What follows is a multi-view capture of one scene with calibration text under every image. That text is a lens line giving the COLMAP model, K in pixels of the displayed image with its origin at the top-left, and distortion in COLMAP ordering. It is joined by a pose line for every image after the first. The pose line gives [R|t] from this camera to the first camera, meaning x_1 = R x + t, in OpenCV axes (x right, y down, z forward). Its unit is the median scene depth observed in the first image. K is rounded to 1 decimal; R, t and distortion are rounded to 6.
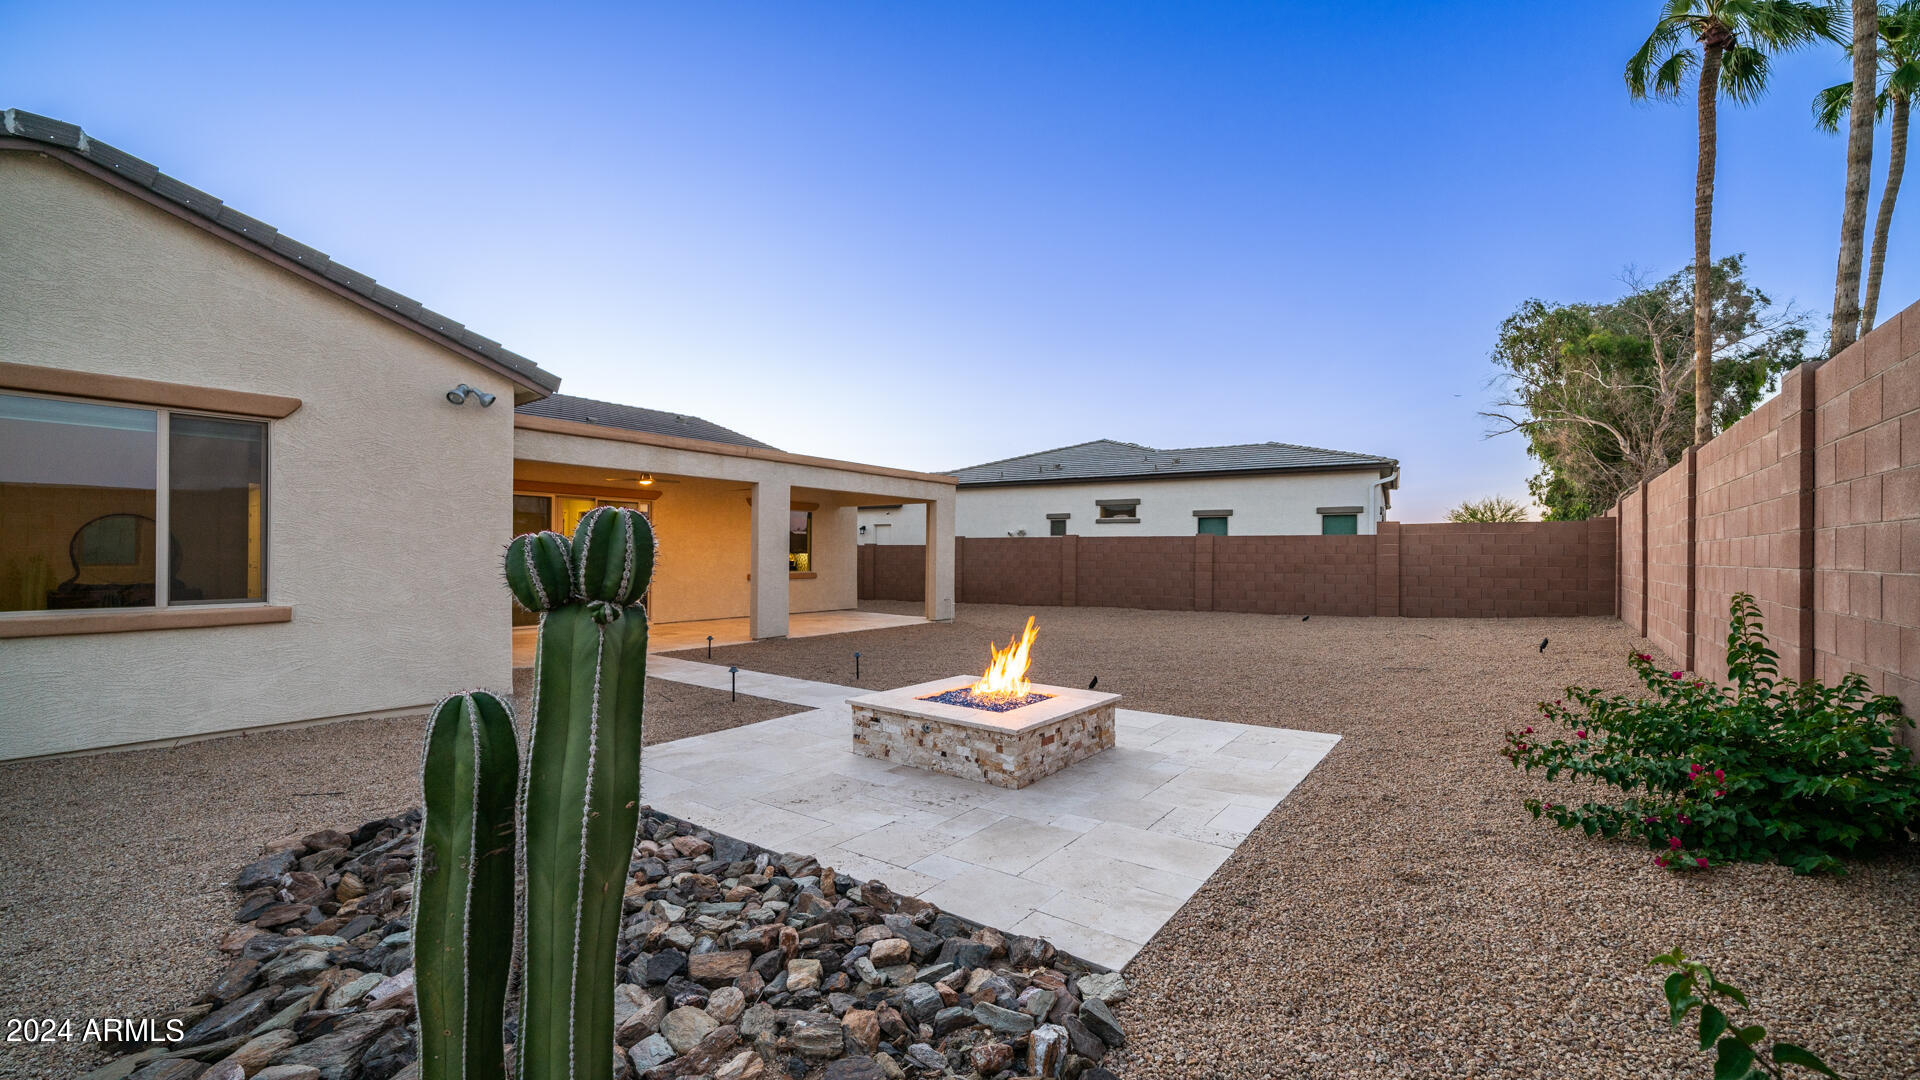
lens RADIAL K [[752.4, 0, 944.7], [0, 752.4, 551.3], [0, 0, 1]] dist [-0.000154, 0.000332]
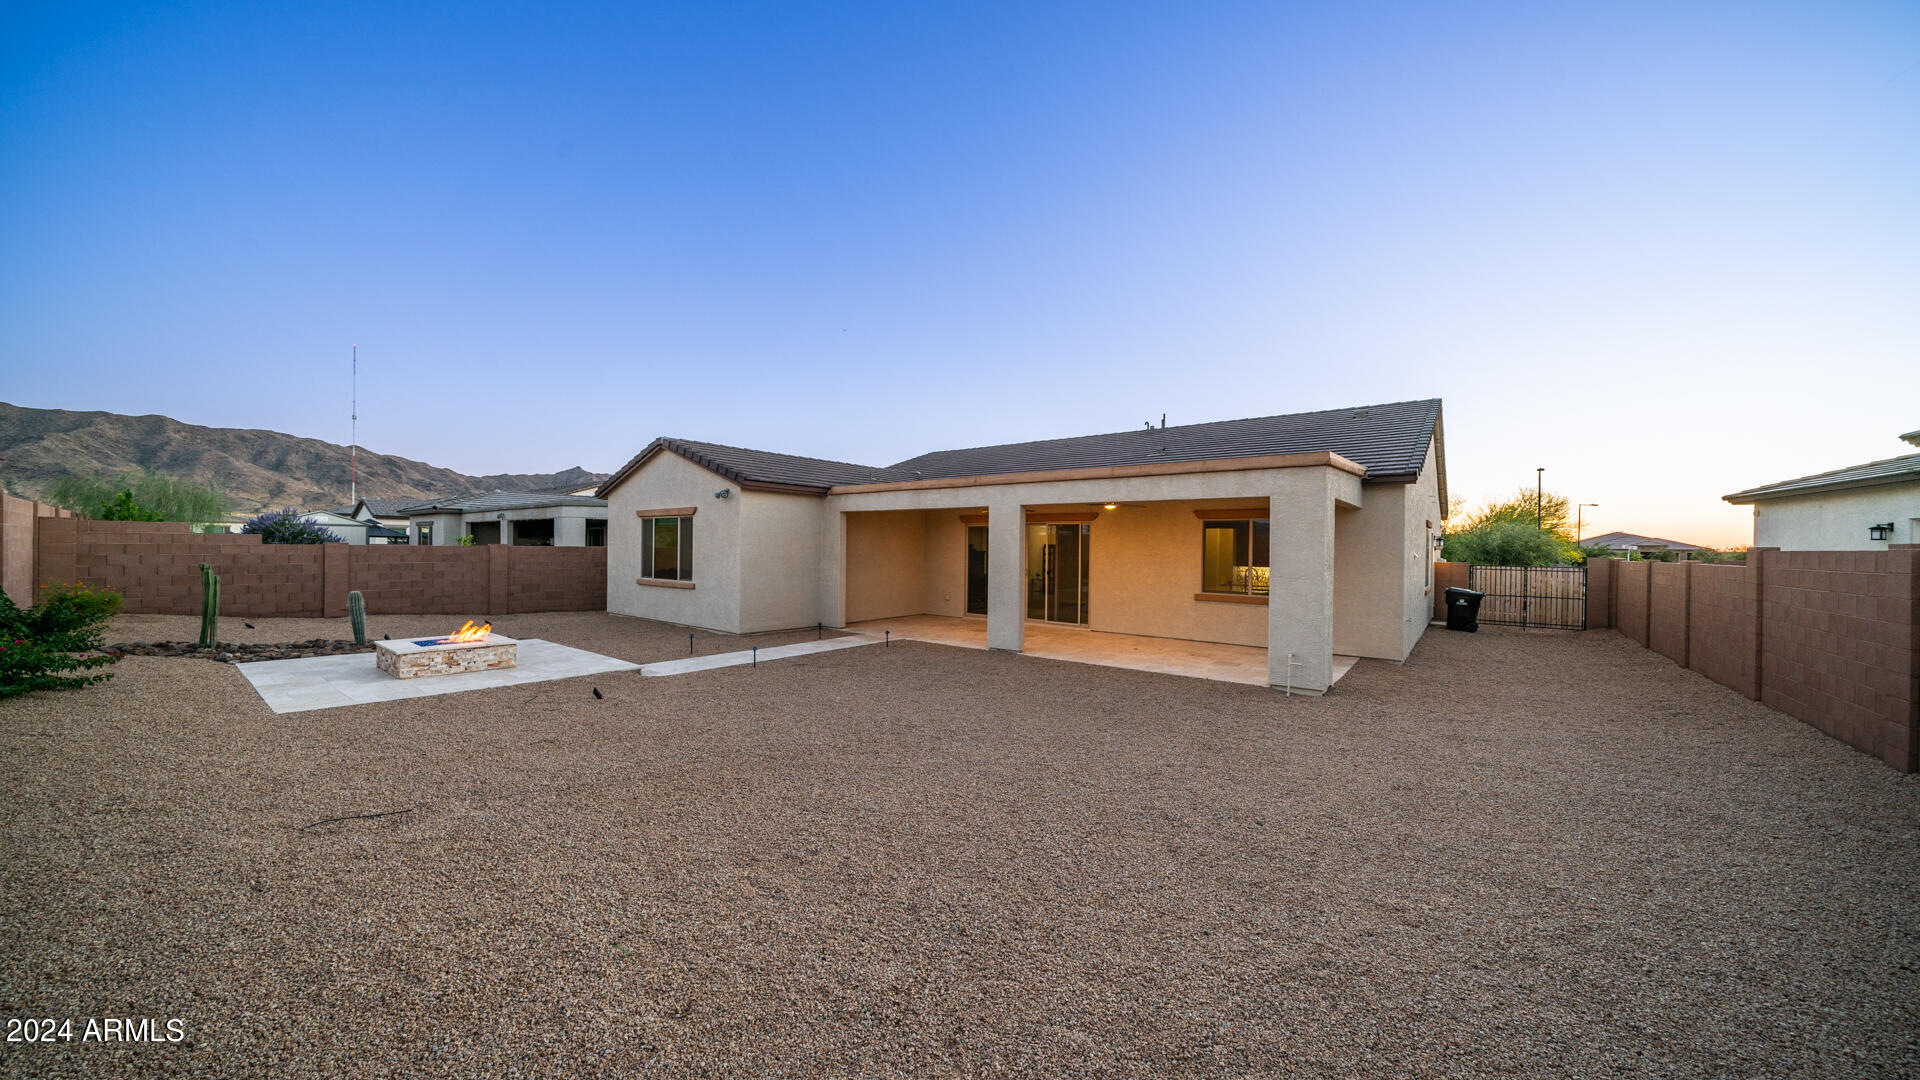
lens RADIAL K [[660.2, 0, 944.3], [0, 660.2, 549.1], [0, 0, 1]] dist [-0.004205, -0.000045]
pose [[-0.030108, -0.004114, -0.999538, 0.591766], [-0.008228, 0.999959, -0.003868, -0.019502], [0.999513, 0.008108, -0.030140, 0.788986]]
